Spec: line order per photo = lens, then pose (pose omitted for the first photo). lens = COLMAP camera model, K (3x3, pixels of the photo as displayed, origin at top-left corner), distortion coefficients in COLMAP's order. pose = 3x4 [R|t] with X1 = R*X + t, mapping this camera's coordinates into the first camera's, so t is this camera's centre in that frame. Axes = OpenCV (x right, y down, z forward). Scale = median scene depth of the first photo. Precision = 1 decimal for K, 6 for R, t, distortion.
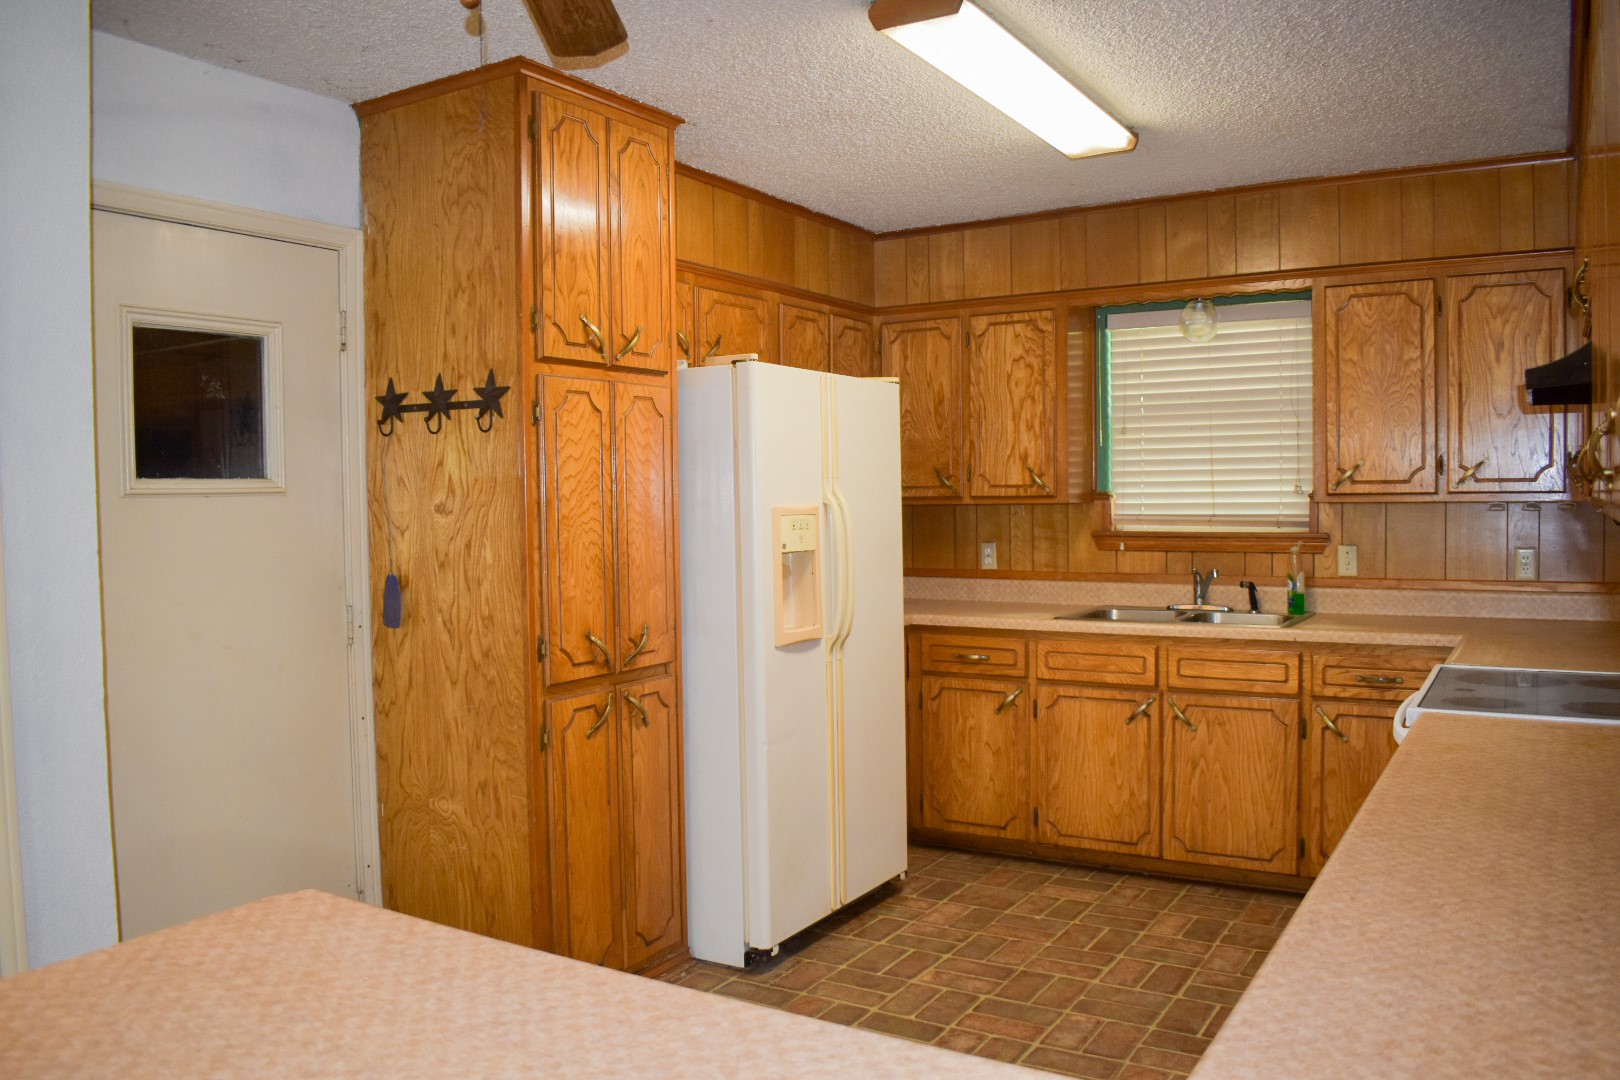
lens RADIAL K [[1262.5, 0, 816.3], [0, 1262.5, 541.9], [0, 0, 1]] dist [-0.098944, 0.018909]
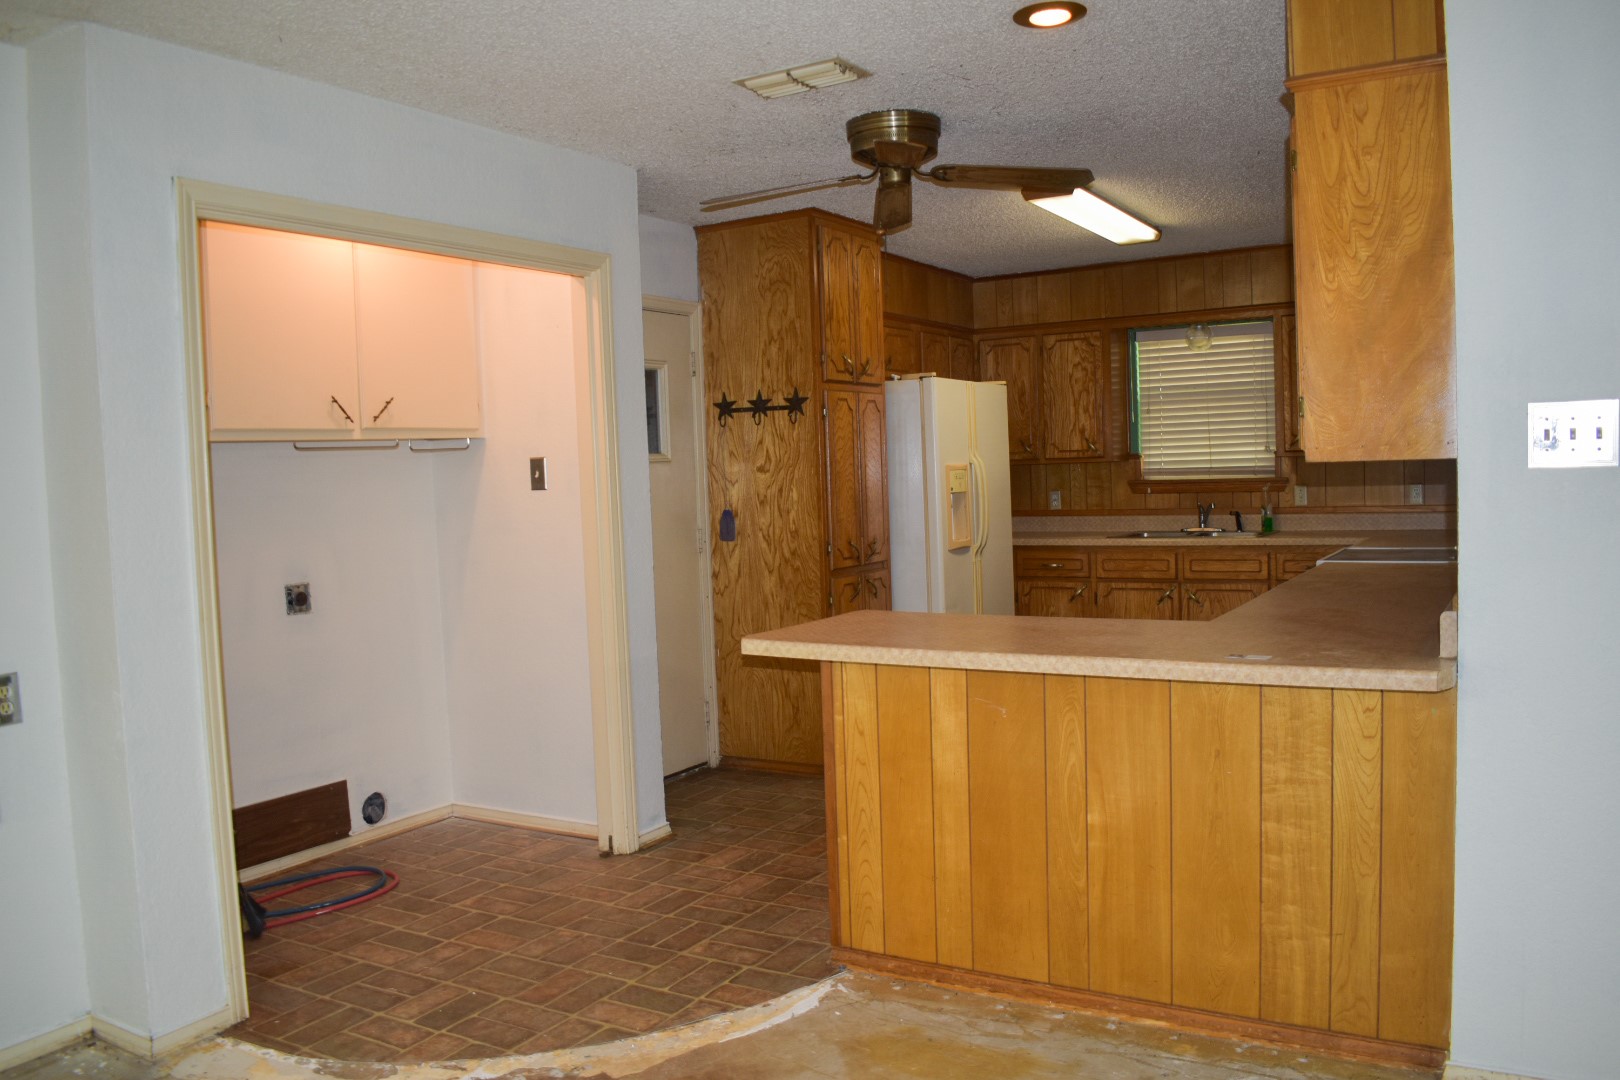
lens RADIAL K [[1262.5, 0, 818.1], [0, 1262.5, 539.9], [0, 0, 1]] dist [-0.098944, 0.018909]
pose [[0.999728, -0.022767, 0.005013, -0.184745], [0.022674, 0.999580, 0.018040, 0.031848], [-0.005422, -0.017922, 0.999825, -0.564640]]
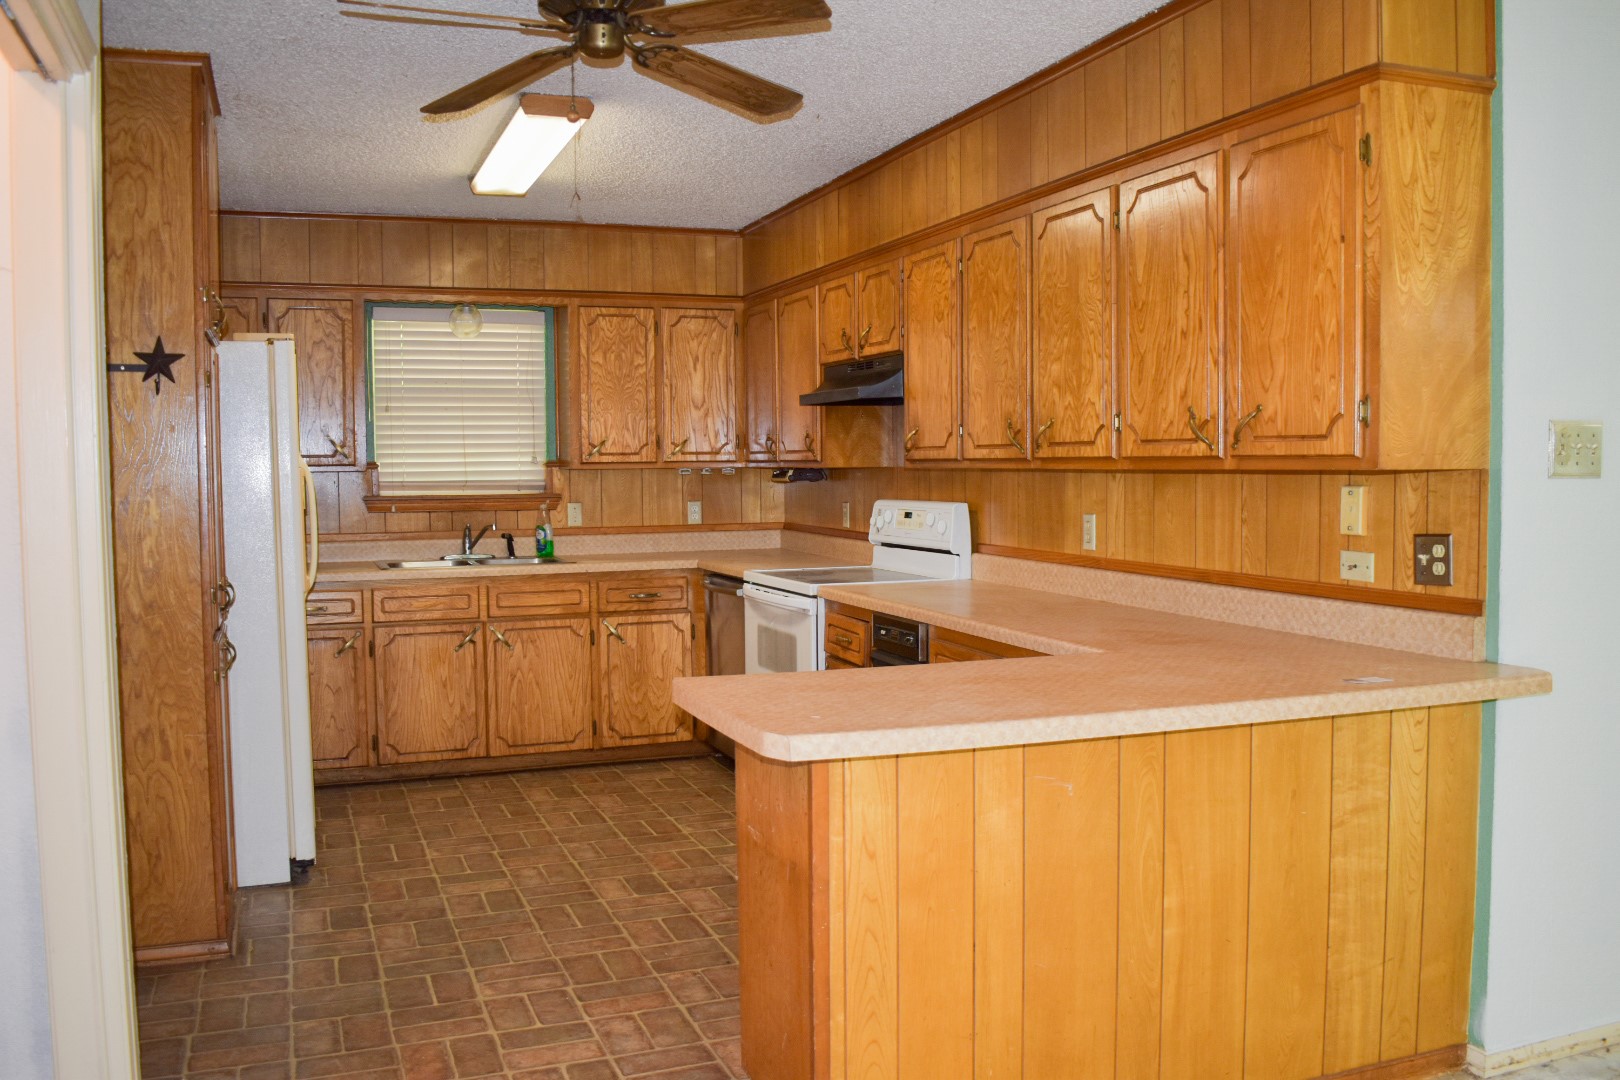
lens RADIAL K [[1395.2, 0, 815.5], [0, 1395.2, 540.4], [0, 0, 1]] dist [-0.083563, 0.005889]
pose [[0.617675, -0.035547, 0.785629, -0.635600], [0.030222, 0.999313, 0.021454, 0.020796], [-0.785852, 0.010492, 0.618325, -0.117497]]
